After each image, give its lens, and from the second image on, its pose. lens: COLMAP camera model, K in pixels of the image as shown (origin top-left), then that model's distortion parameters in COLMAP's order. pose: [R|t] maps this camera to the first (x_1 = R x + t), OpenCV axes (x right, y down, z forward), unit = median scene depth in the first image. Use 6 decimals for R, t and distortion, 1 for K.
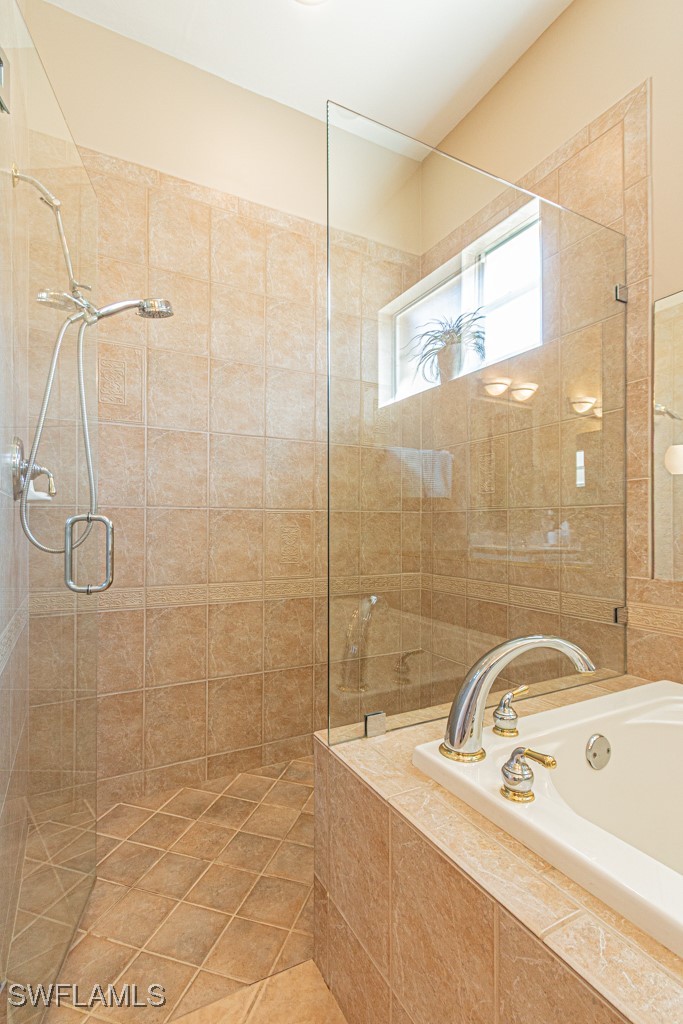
lens RADIAL K [[481.5, 0, 328.2], [0, 481.5, 524.0], [0, 0, 1]] dist [-0.000244, -0.000830]
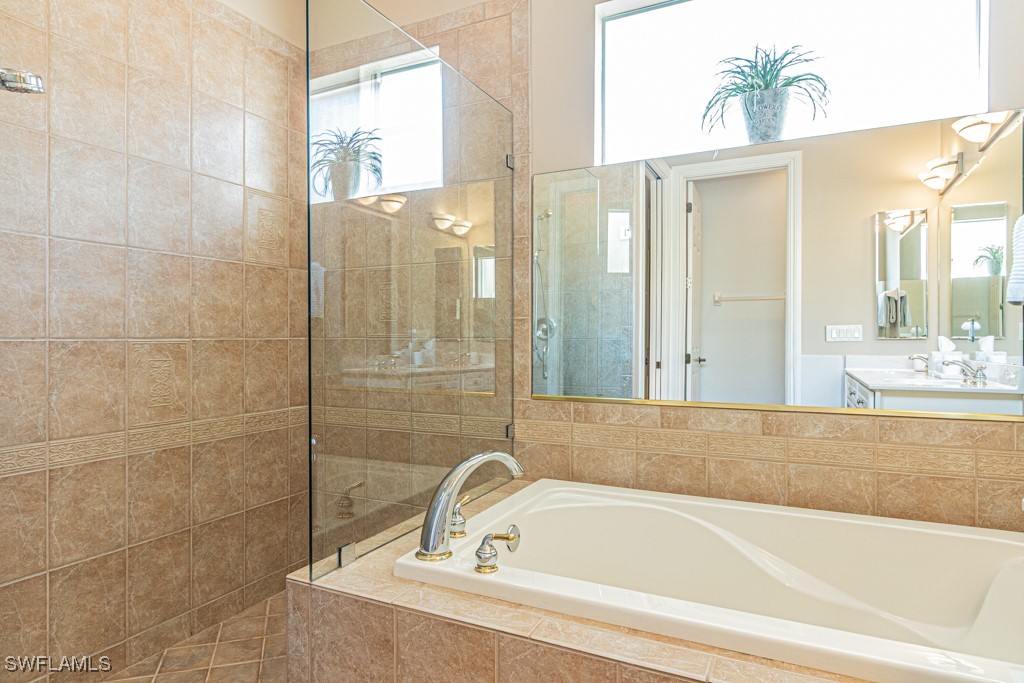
lens RADIAL K [[586.6, 0, 512.0], [0, 586.6, 341.5], [0, 0, 1]] dist [-0.000757, -0.001682]
pose [[0.805304, -0.003829, 0.592849, -0.208592], [-0.000332, 0.999976, 0.006911, -0.035835], [-0.592862, -0.005762, 0.805284, -0.145779]]
